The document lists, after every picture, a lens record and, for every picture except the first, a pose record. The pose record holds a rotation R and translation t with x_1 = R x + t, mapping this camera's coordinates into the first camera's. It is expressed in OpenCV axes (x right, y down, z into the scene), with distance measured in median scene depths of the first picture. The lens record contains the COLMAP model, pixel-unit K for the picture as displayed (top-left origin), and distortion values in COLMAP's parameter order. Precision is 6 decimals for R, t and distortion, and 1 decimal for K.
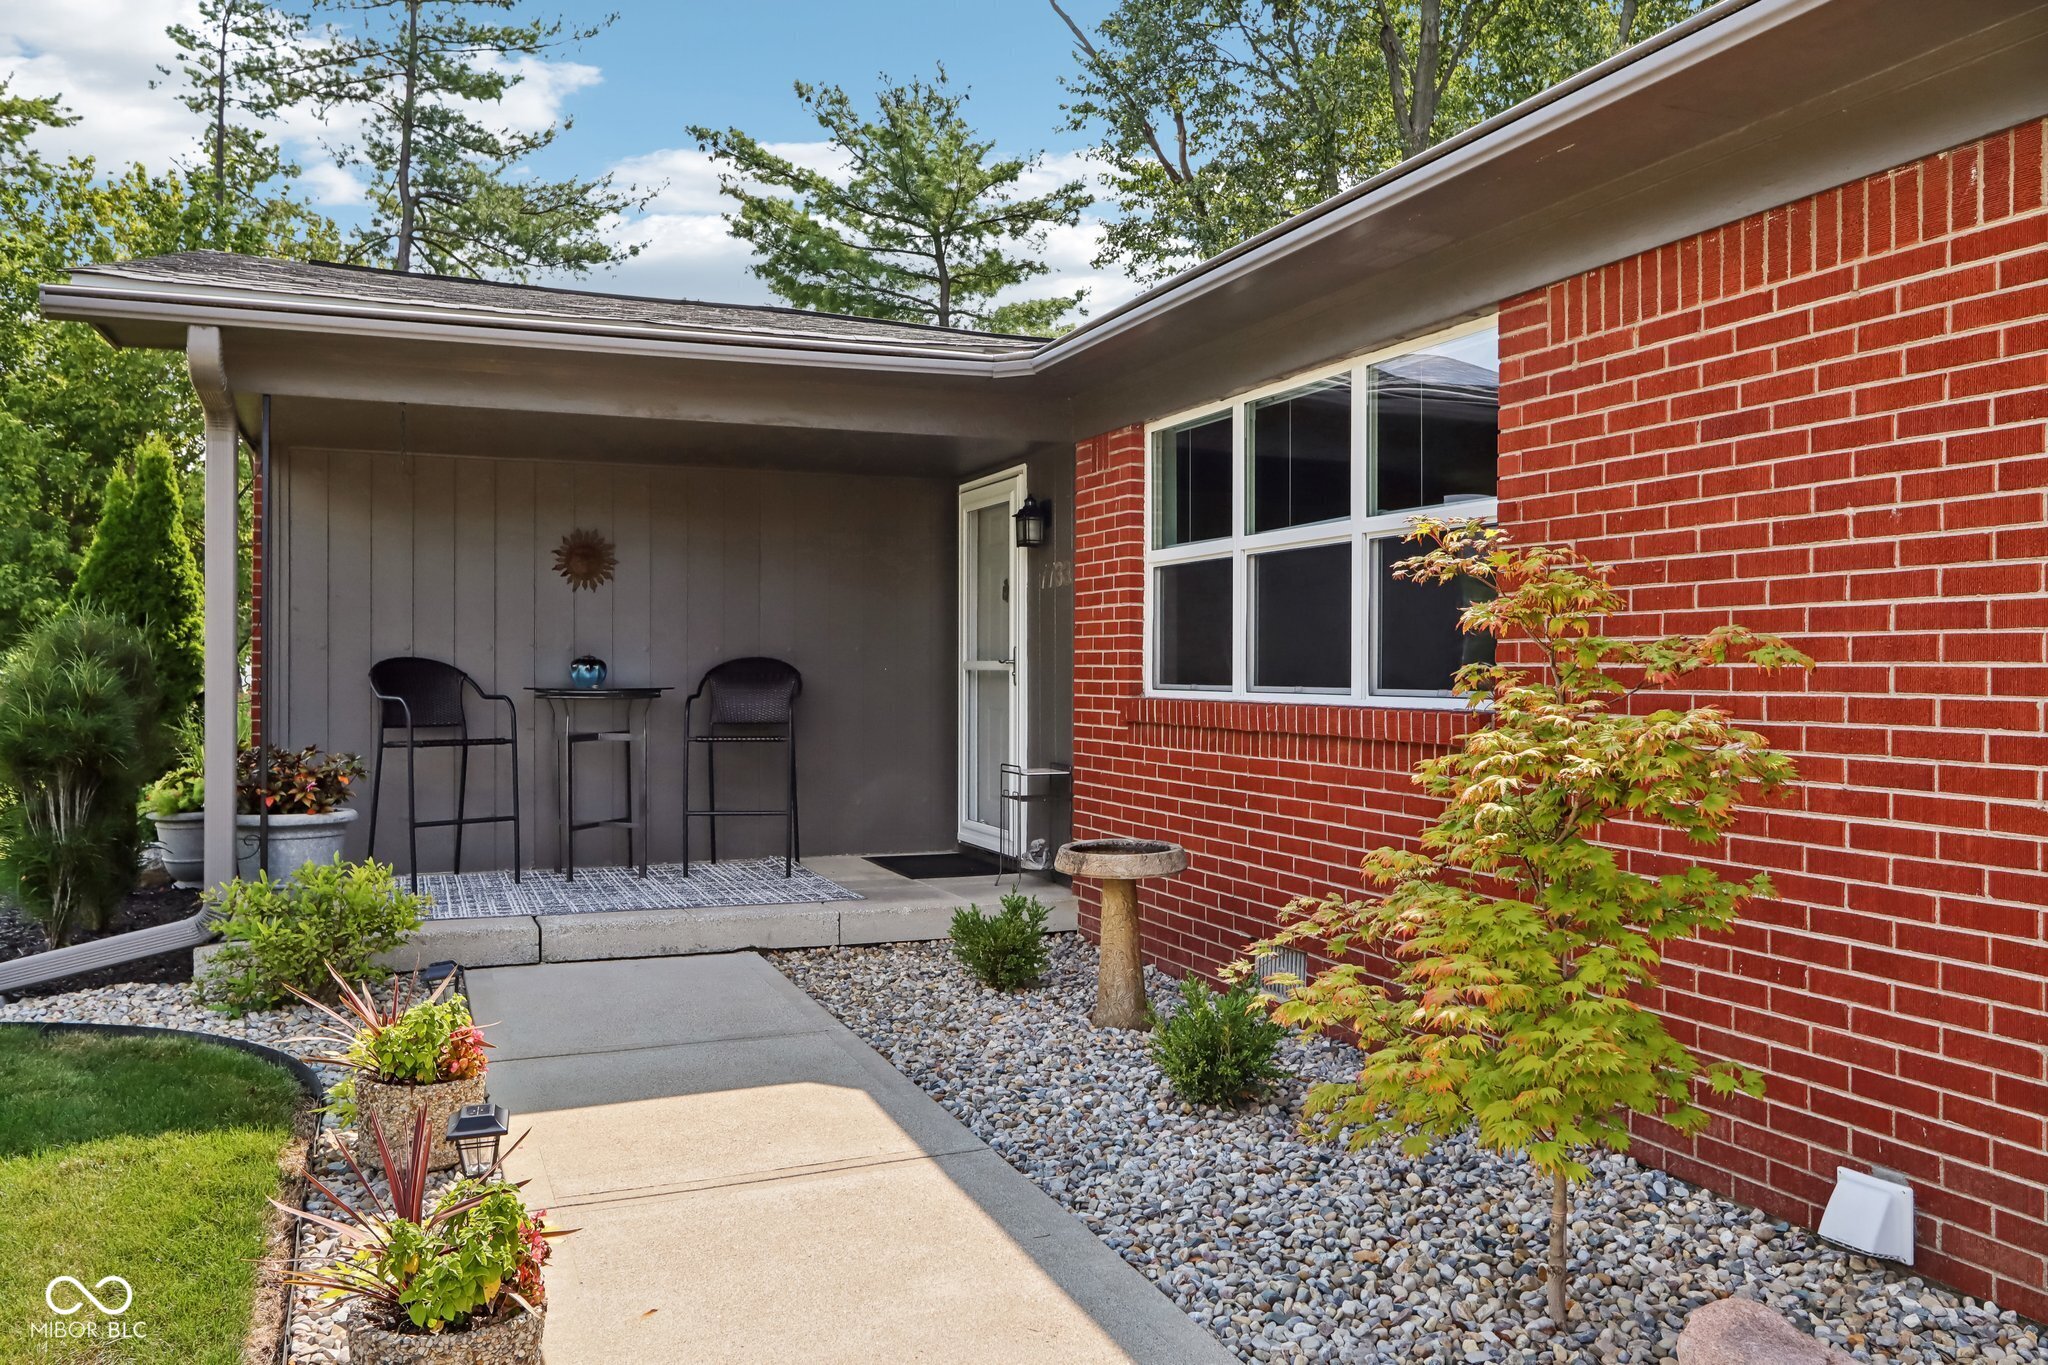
lens RADIAL K [[1534.5, 0, 1024.0], [0, 1534.5, 682.5], [0, 0, 1]] dist [-0.007493, 0.000372]
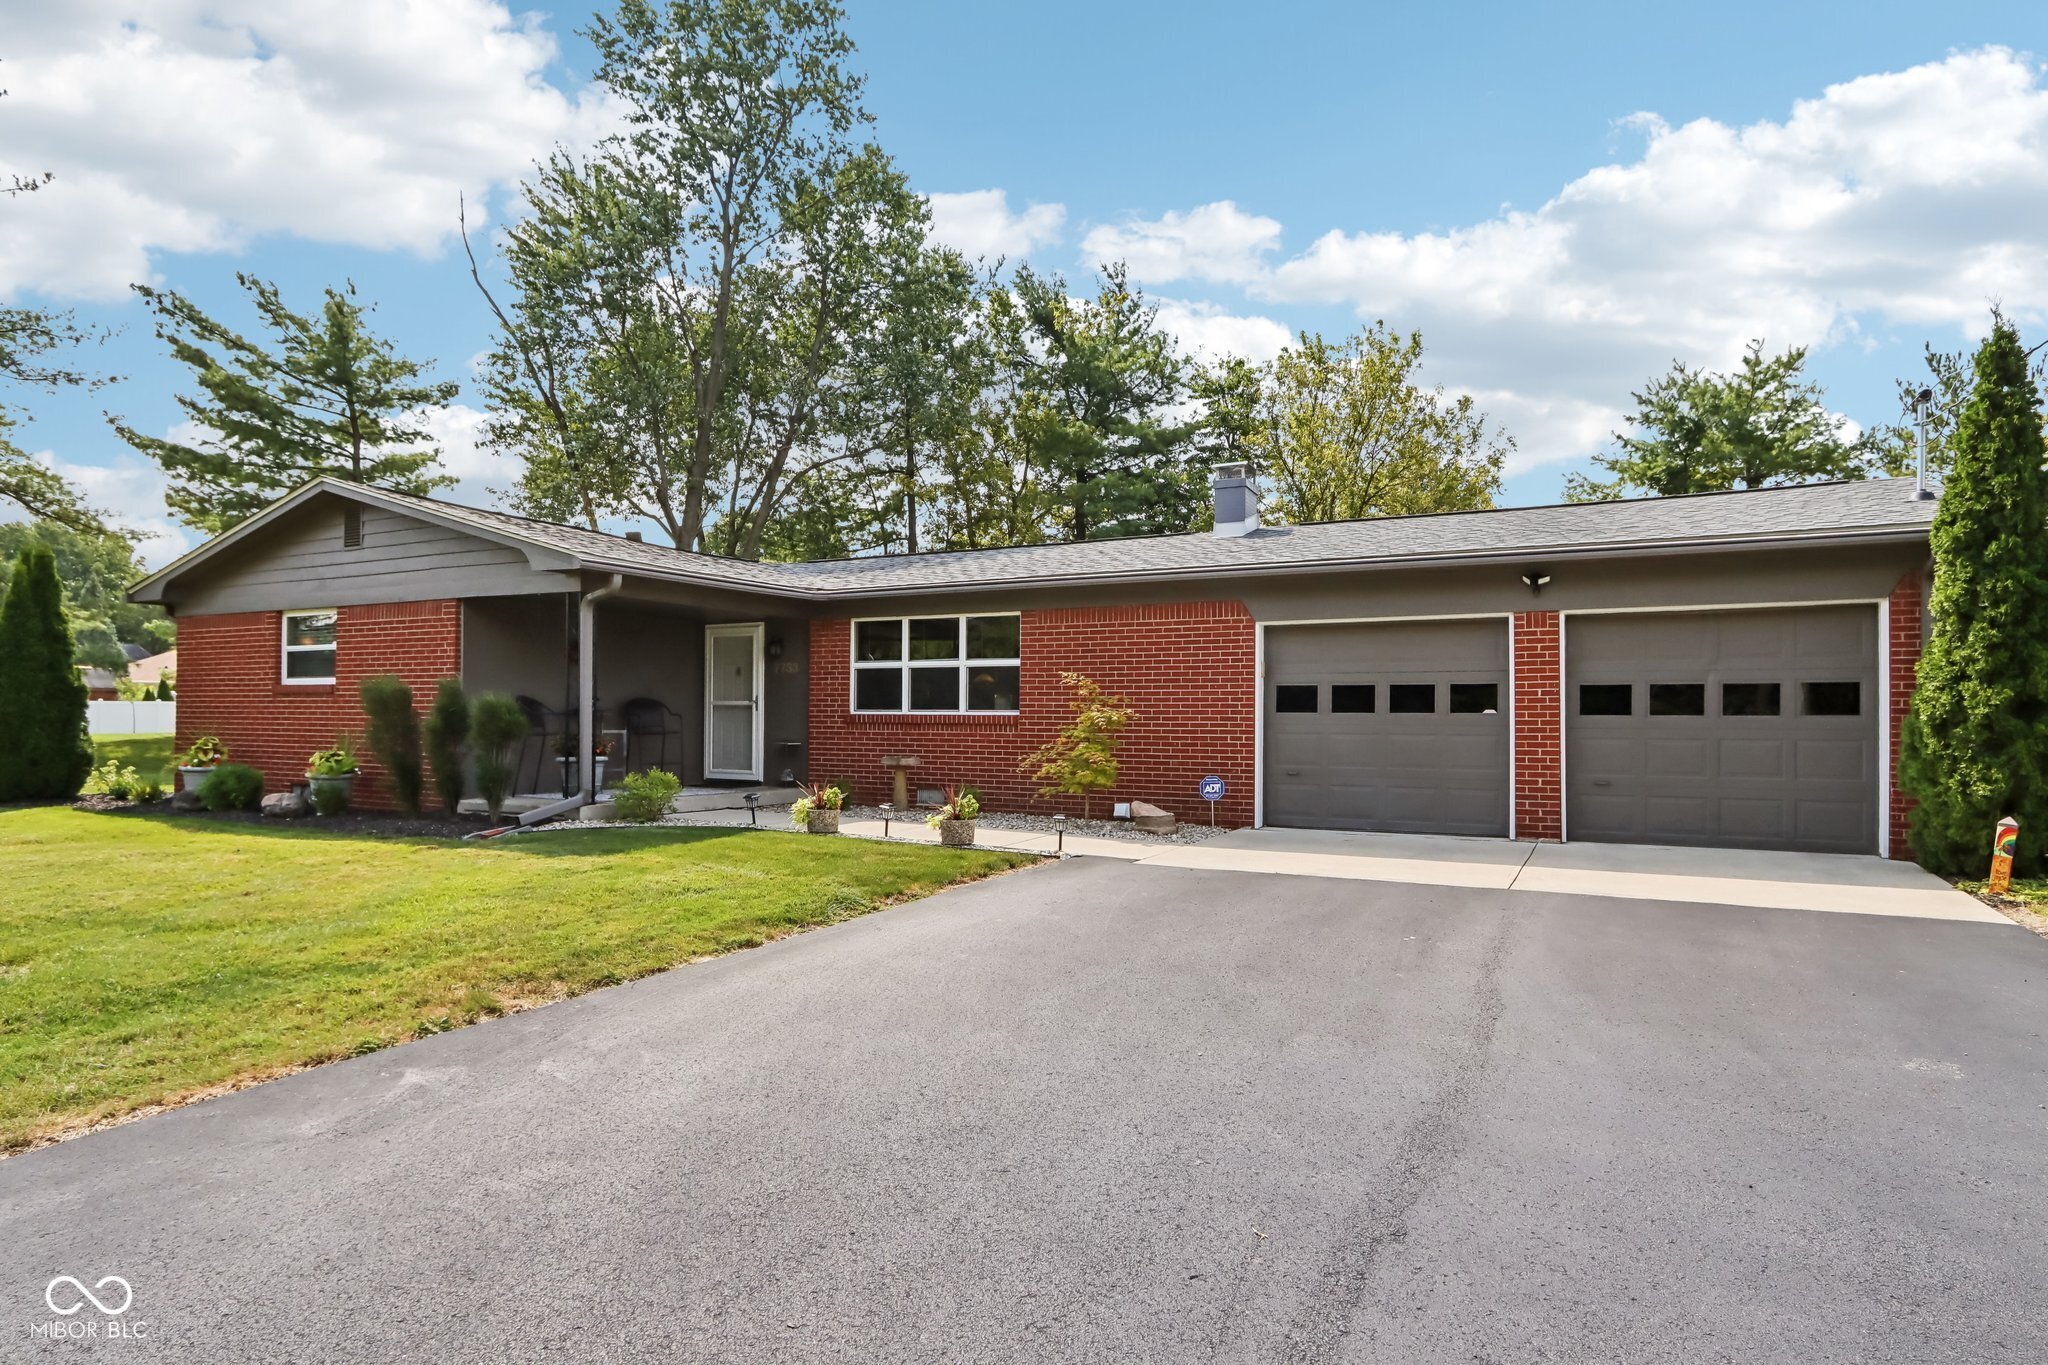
lens RADIAL K [[1133.3, 0, 1017.9], [0, 1133.3, 727.8], [0, 0, 1]] dist [-0.021672, -0.000662]
pose [[0.765242, -0.001061, 0.643742, -1.036807], [-0.000794, 0.999996, 0.002592, 0.029292], [-0.643742, -0.002495, 0.765238, -0.806542]]
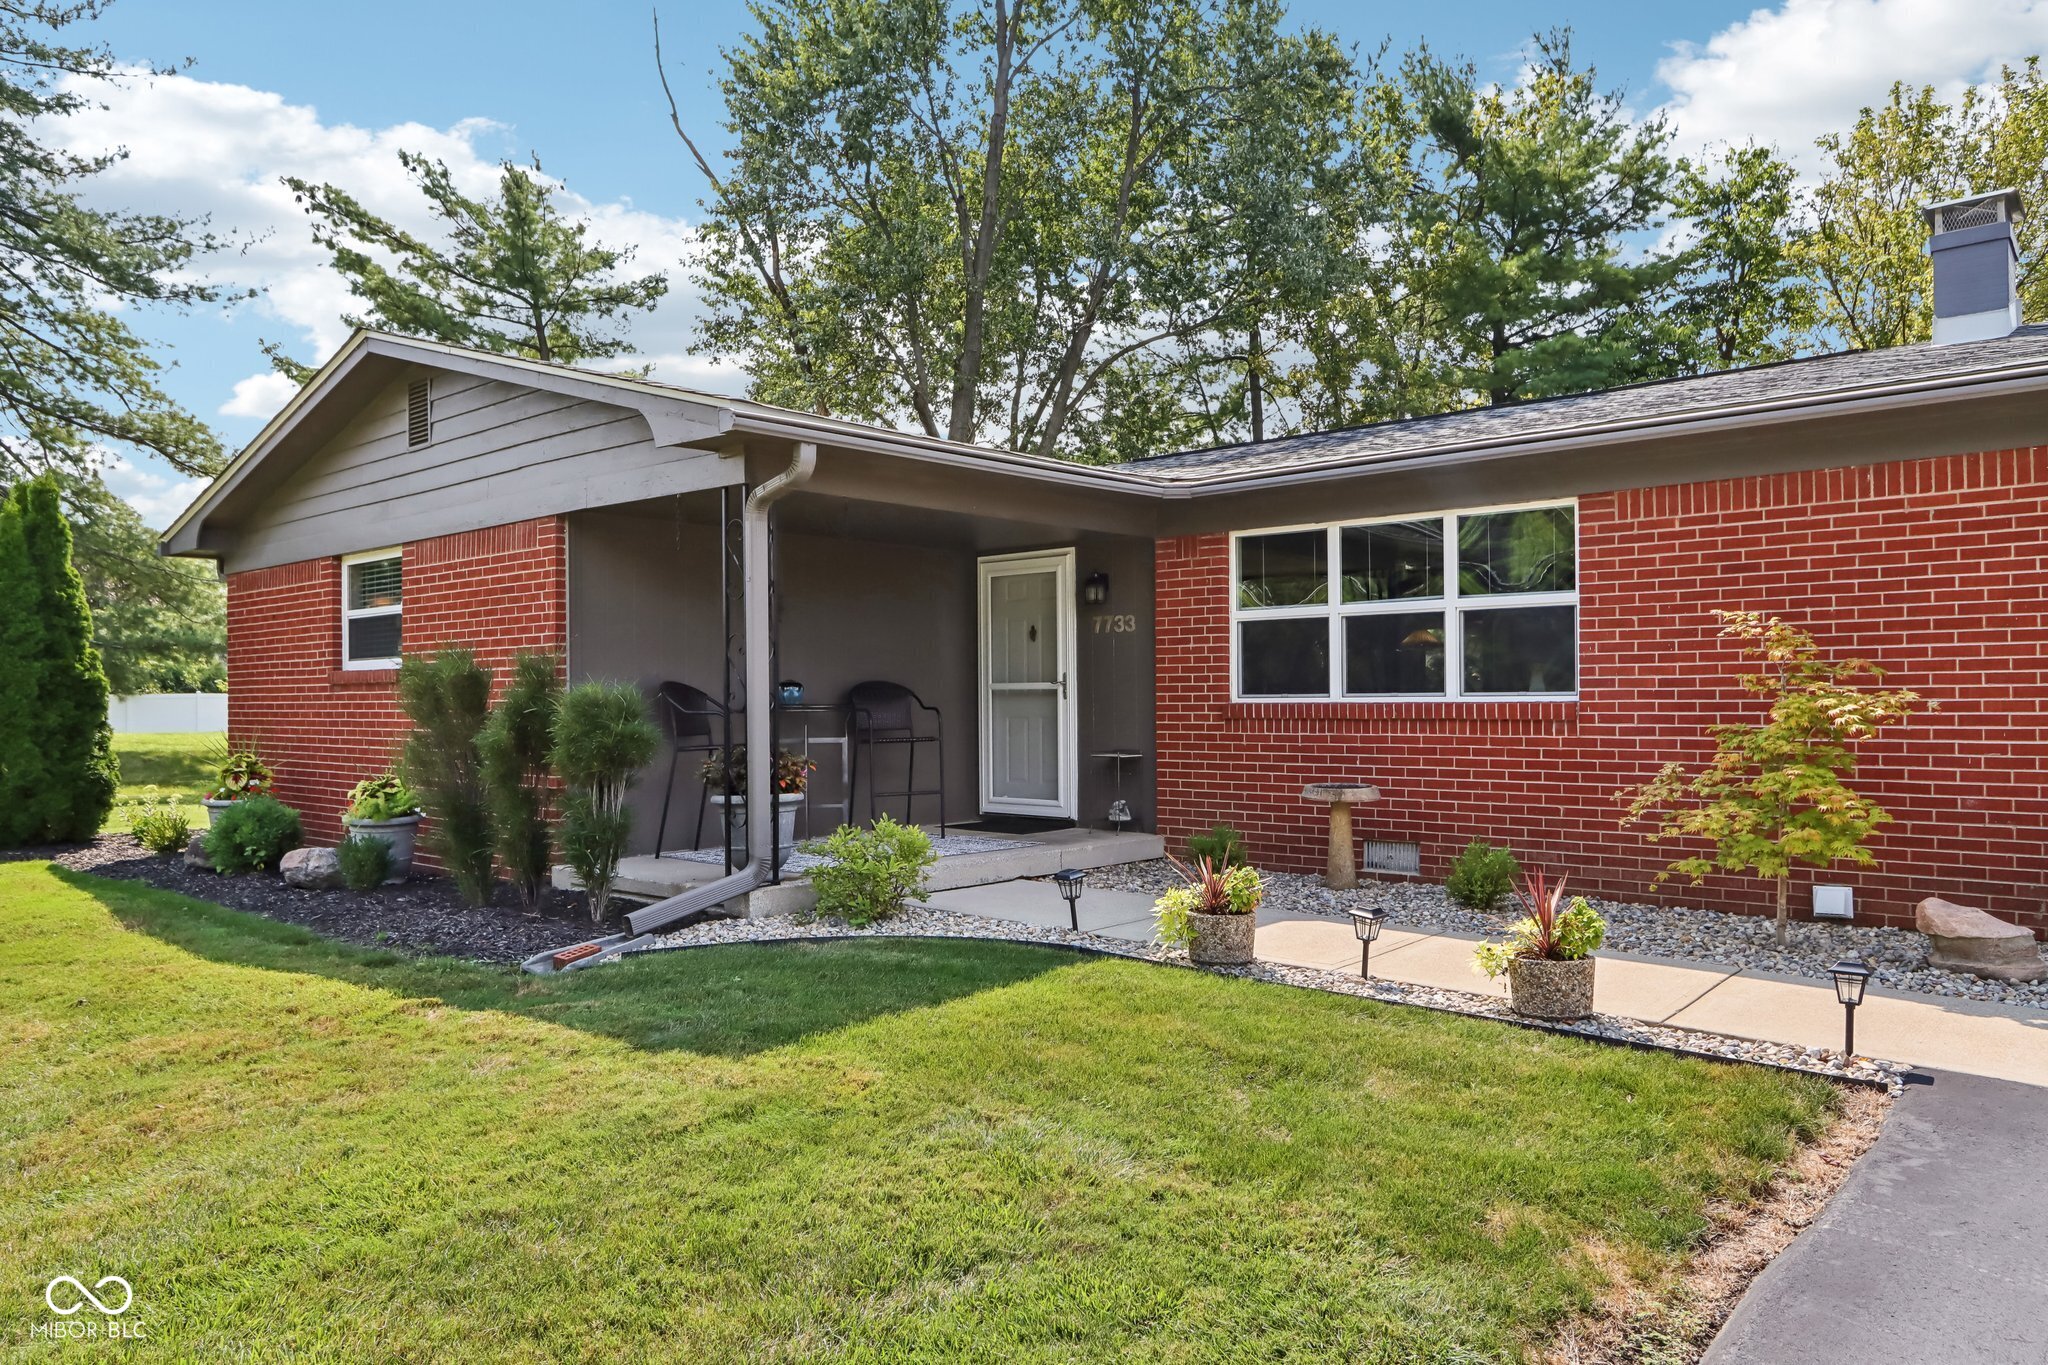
lens RADIAL K [[1379.4, 0, 1024.0], [0, 1379.4, 682.5], [0, 0, 1]] dist [-0.011775, 0.000735]
pose [[0.896832, -0.004353, 0.442350, -0.743718], [0.013852, 0.999738, -0.018247, 0.011269], [-0.442155, 0.022492, 0.896657, -0.181315]]
